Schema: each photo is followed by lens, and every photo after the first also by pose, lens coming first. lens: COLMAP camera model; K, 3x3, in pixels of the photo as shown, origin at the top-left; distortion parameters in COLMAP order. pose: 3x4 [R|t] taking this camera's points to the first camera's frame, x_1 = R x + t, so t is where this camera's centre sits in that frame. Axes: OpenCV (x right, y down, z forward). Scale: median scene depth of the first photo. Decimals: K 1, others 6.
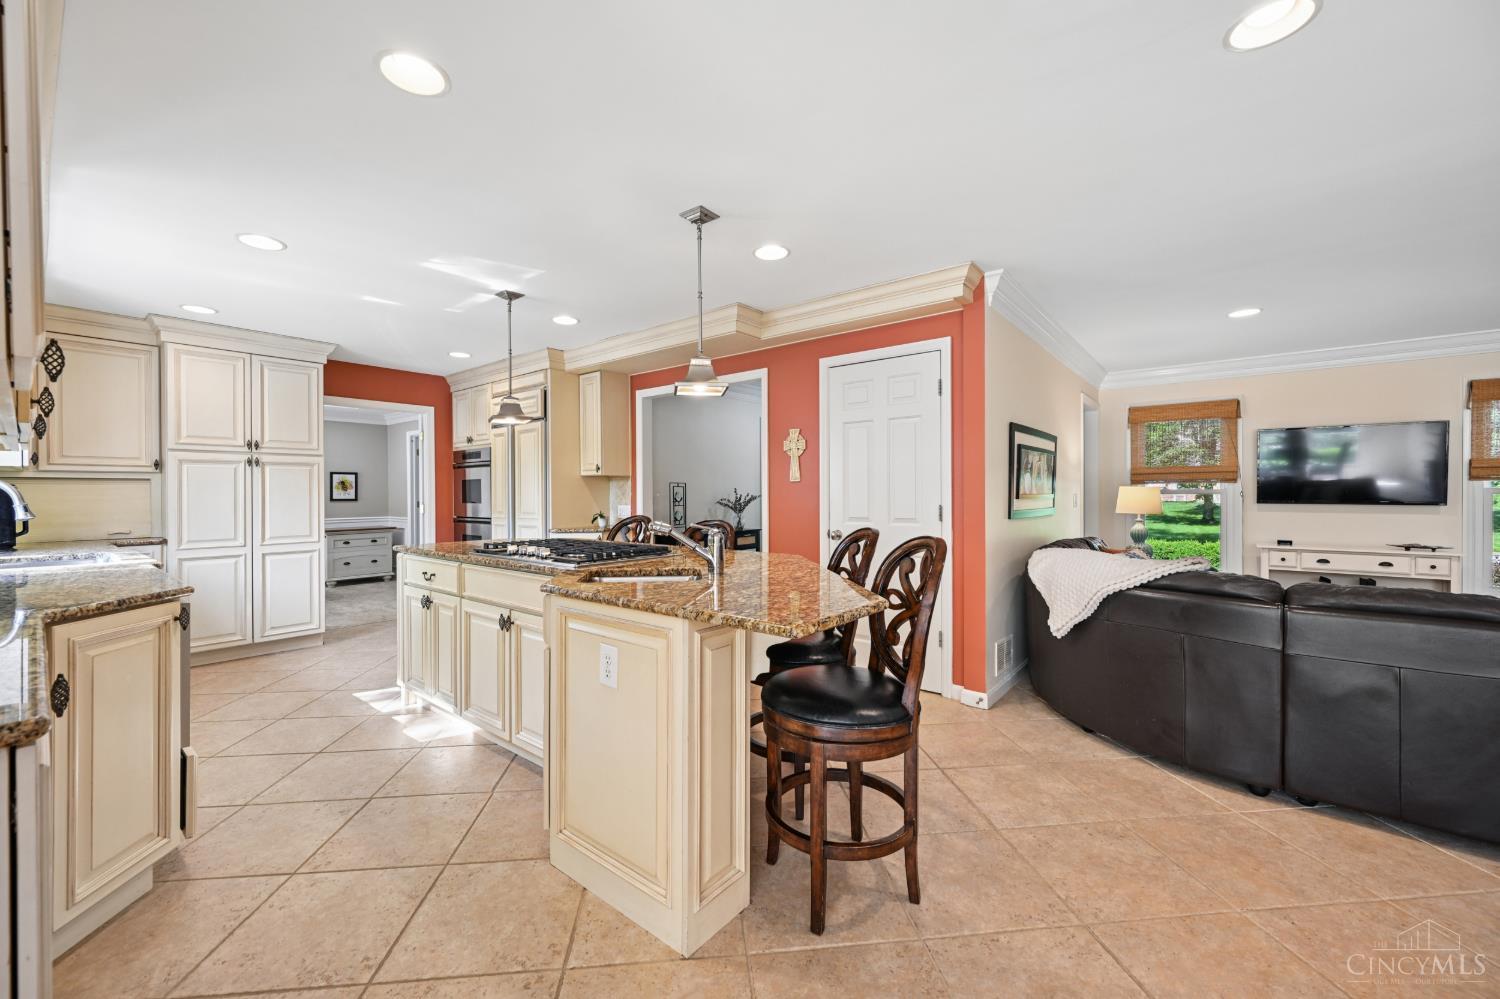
lens RADIAL K [[593.4, 0, 741.8], [0, 593.4, 495.6], [0, 0, 1]] dist [0.002201, 0.000492]
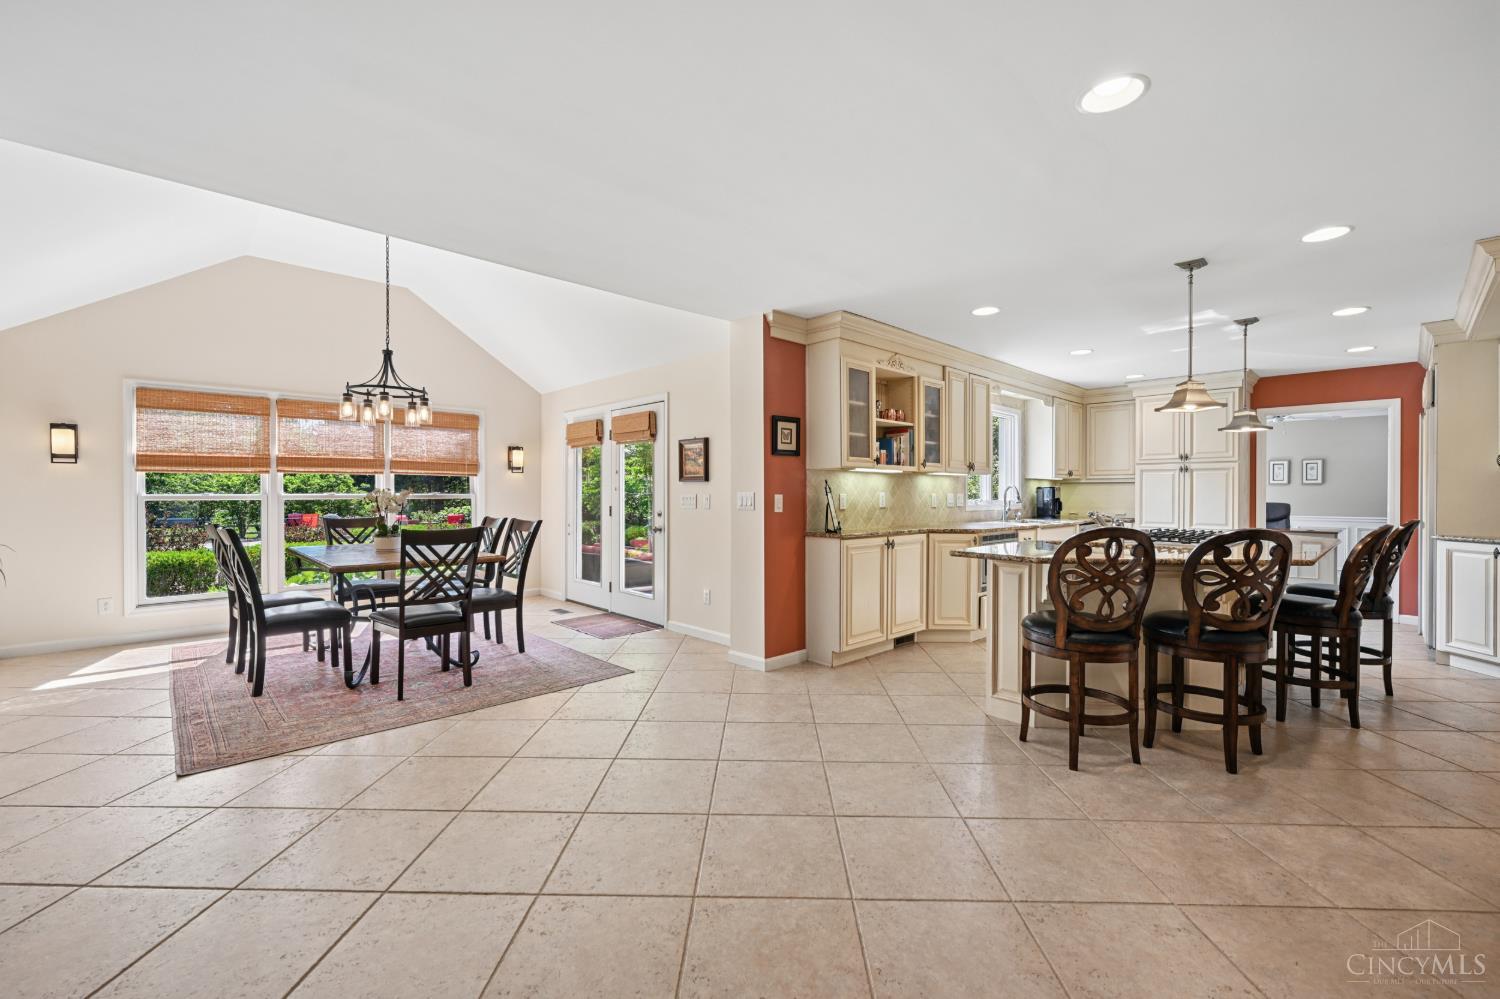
lens RADIAL K [[624.3, 0, 759.4], [0, 624.3, 494.2], [0, 0, 1]] dist [0.004530, 0.001073]
pose [[-0.111110, 0.009372, -0.993764, 0.843983], [-0.004957, 0.999938, 0.009984, -0.007011], [0.993796, 0.006036, -0.111057, 0.175201]]
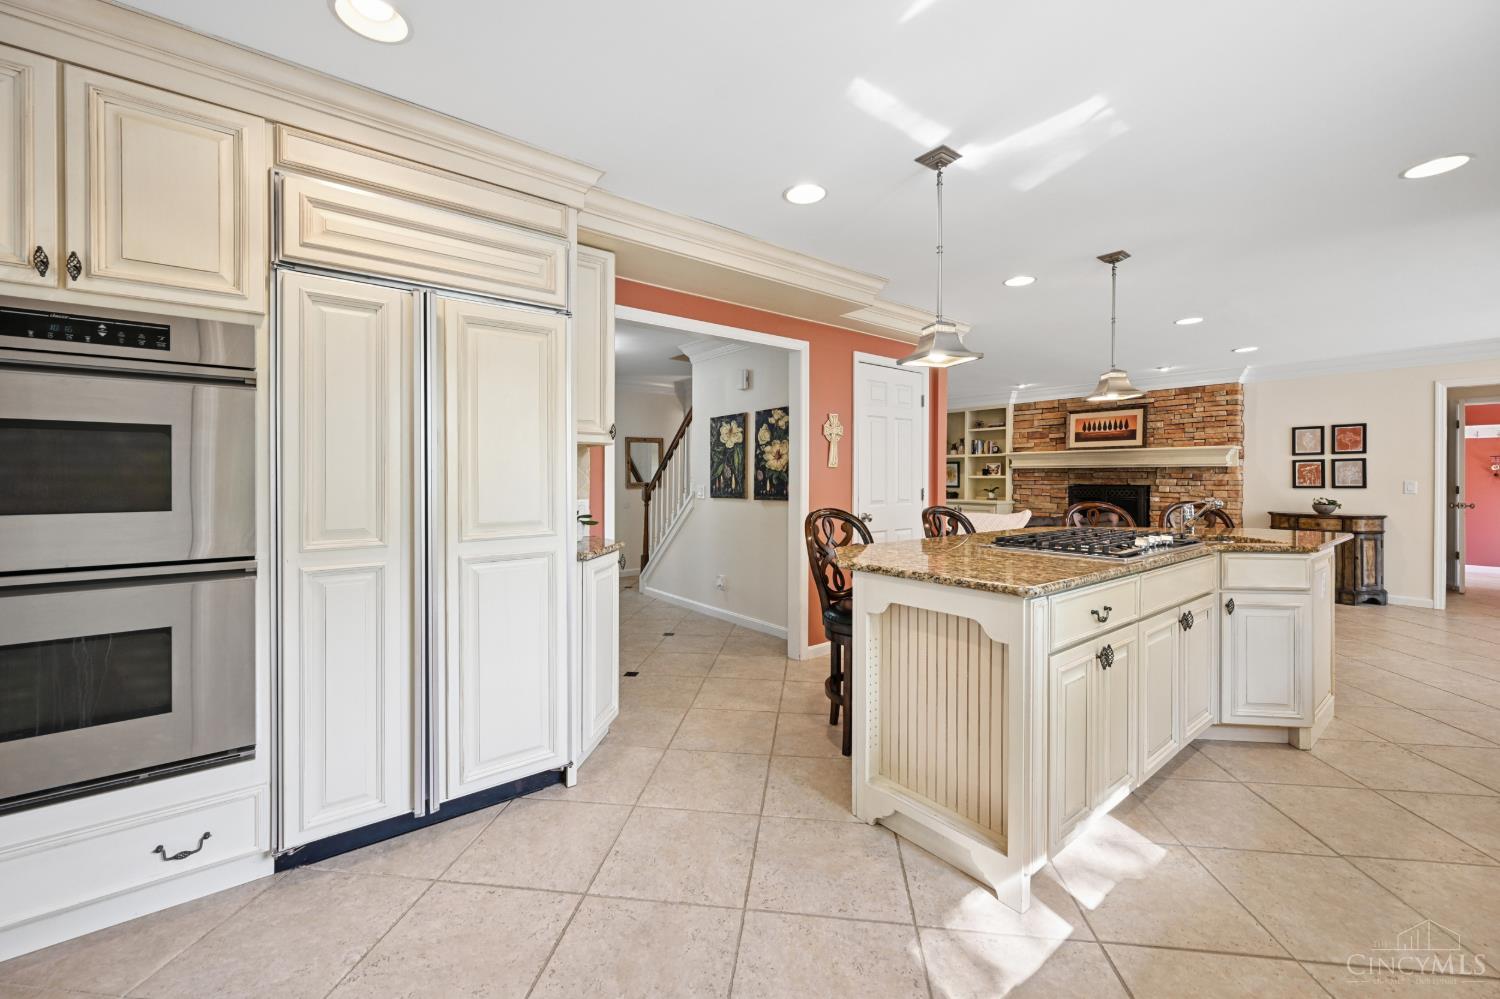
lens RADIAL K [[593.4, 0, 744.5], [0, 593.4, 487.0], [0, 0, 1]] dist [0.002201, 0.000492]
pose [[0.214311, -0.013001, 0.976679, -0.942514], [-0.001005, 0.999908, 0.013531, -0.002993], [-0.976765, -0.003881, 0.214278, 0.963681]]
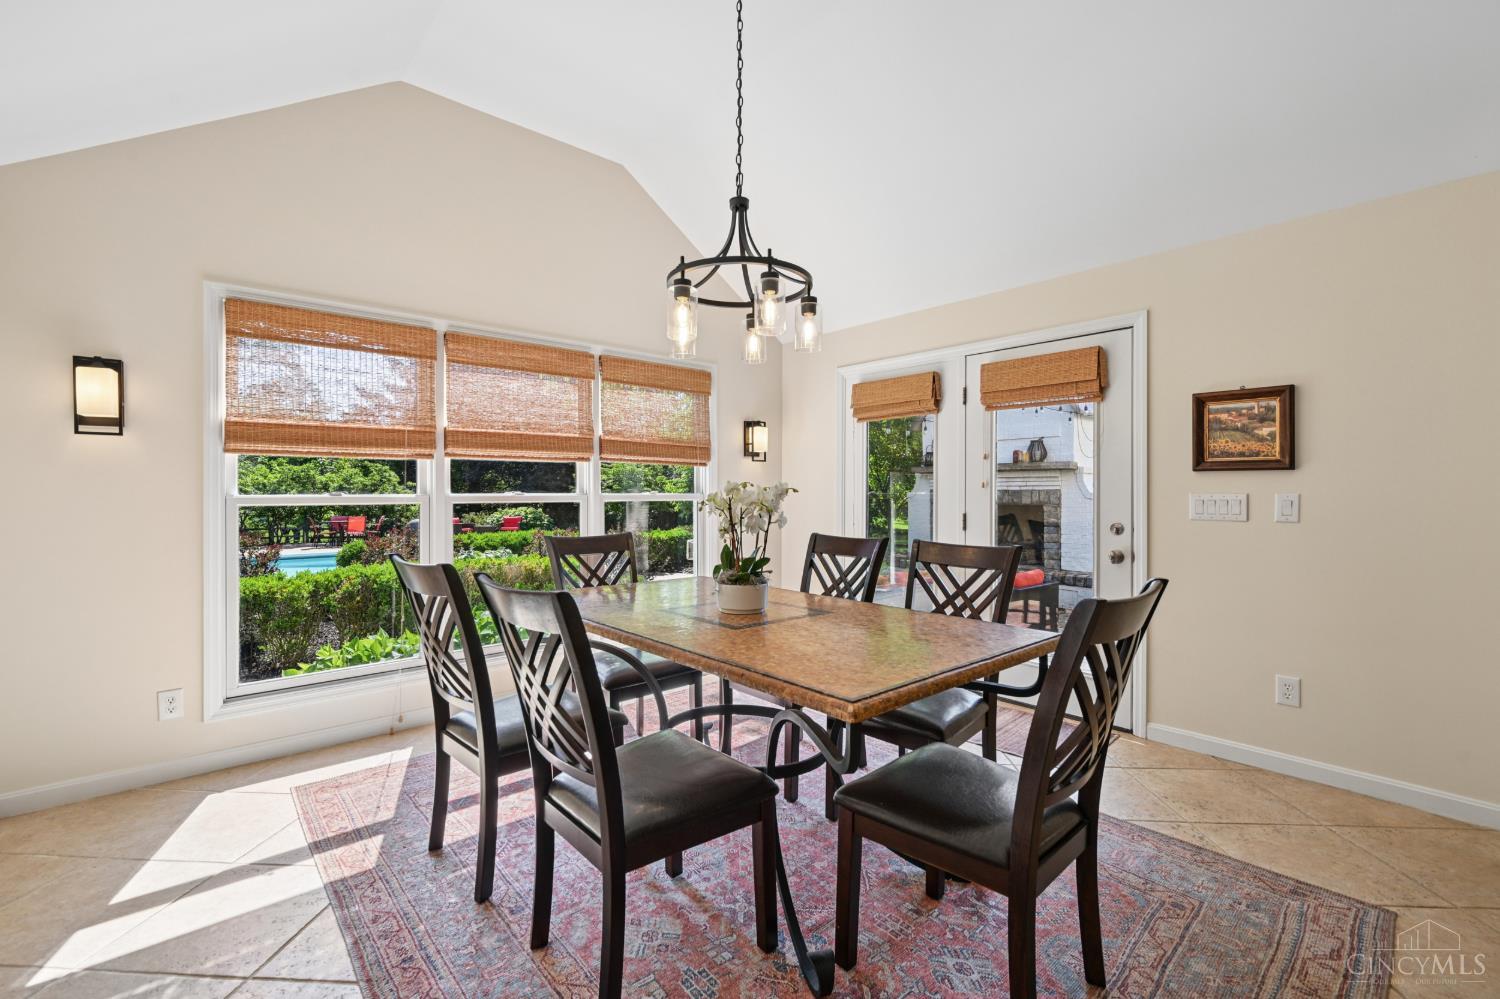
lens RADIAL K [[624.3, 0, 737.3], [0, 624.3, 490.1], [0, 0, 1]] dist [0.004530, 0.001073]
pose [[-0.143374, 0.003627, -0.989662, 0.315460], [-0.004339, 0.999981, 0.004293, 0.002092], [0.989659, 0.004909, -0.143356, -0.573043]]
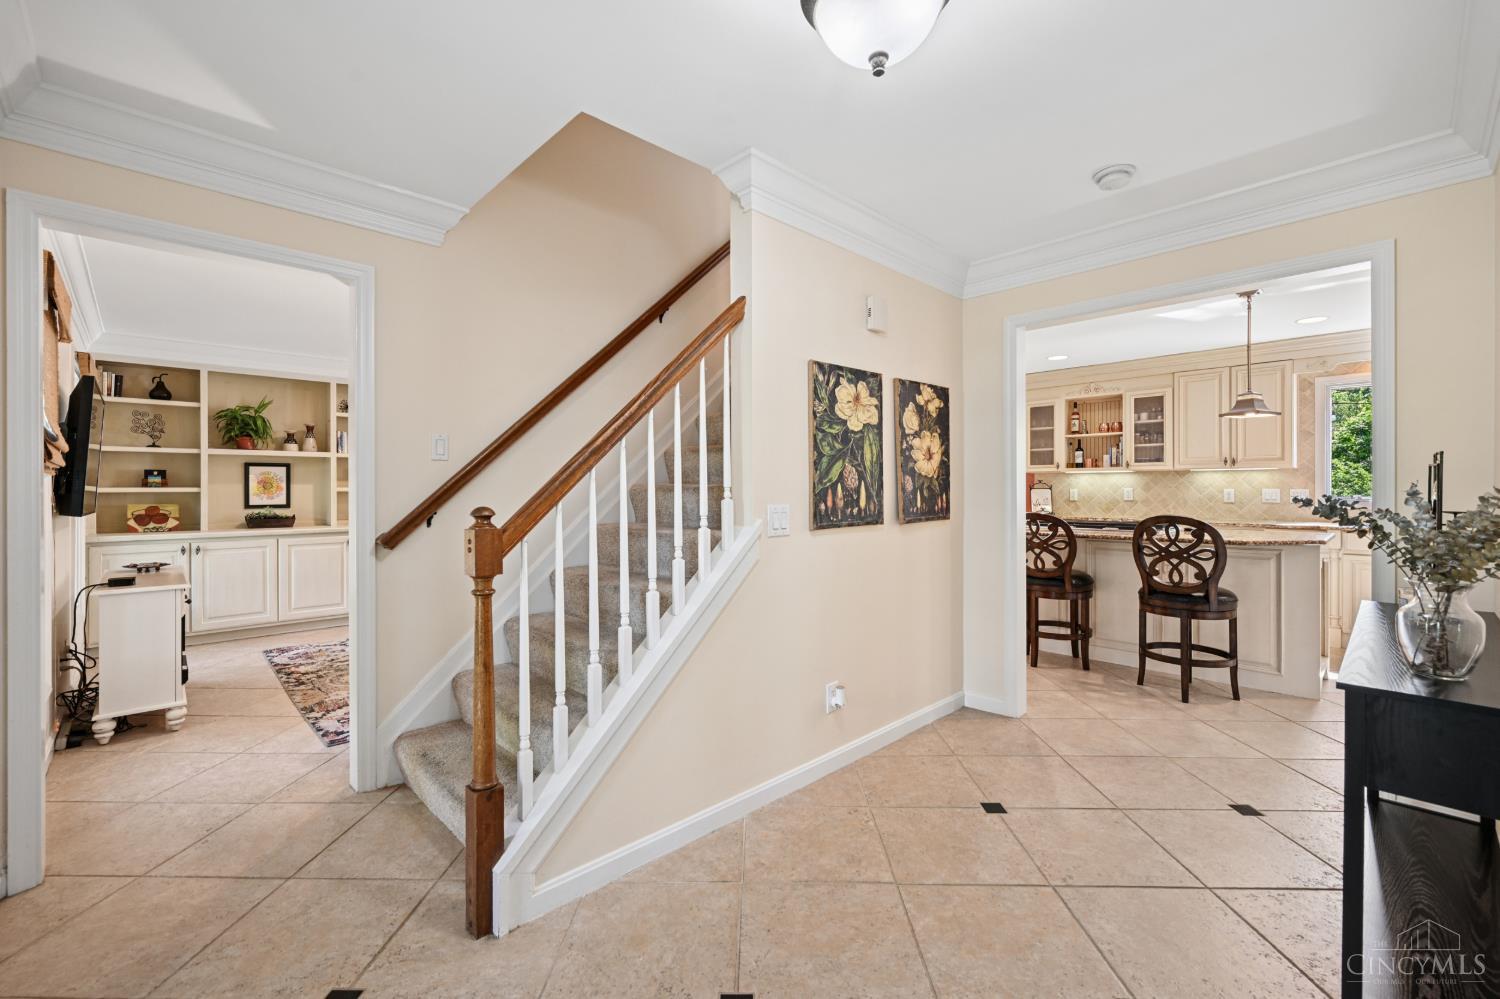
lens RADIAL K [[624.3, 0, 746.5], [0, 624.3, 500.2], [0, 0, 1]] dist [0.004530, 0.001073]
pose [[-0.992694, 0.005403, 0.120536, 0.307373], [0.007737, 0.999791, 0.018908, -0.005990], [-0.120409, 0.019703, -0.992529, 1.962917]]
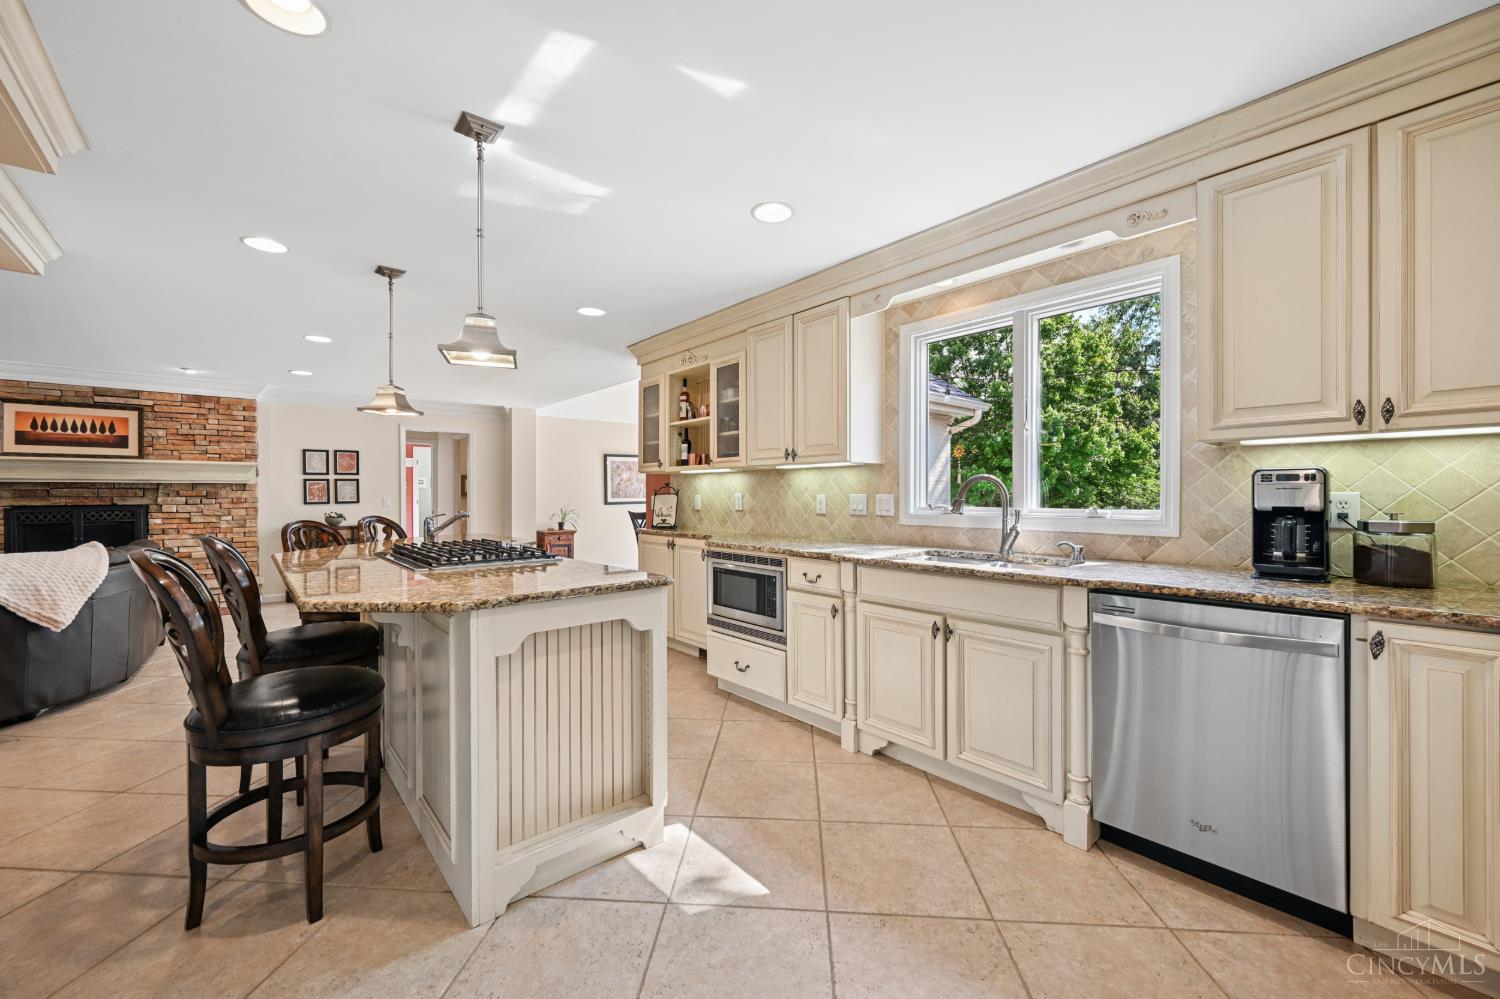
lens RADIAL K [[593.4, 0, 739.4], [0, 593.4, 494.4], [0, 0, 1]] dist [0.002201, 0.000492]
pose [[-0.983203, 0.008823, 0.182304, -0.656396], [0.008785, 0.999961, -0.001014, 0.003740], [-0.182306, 0.000605, -0.983242, 1.355518]]
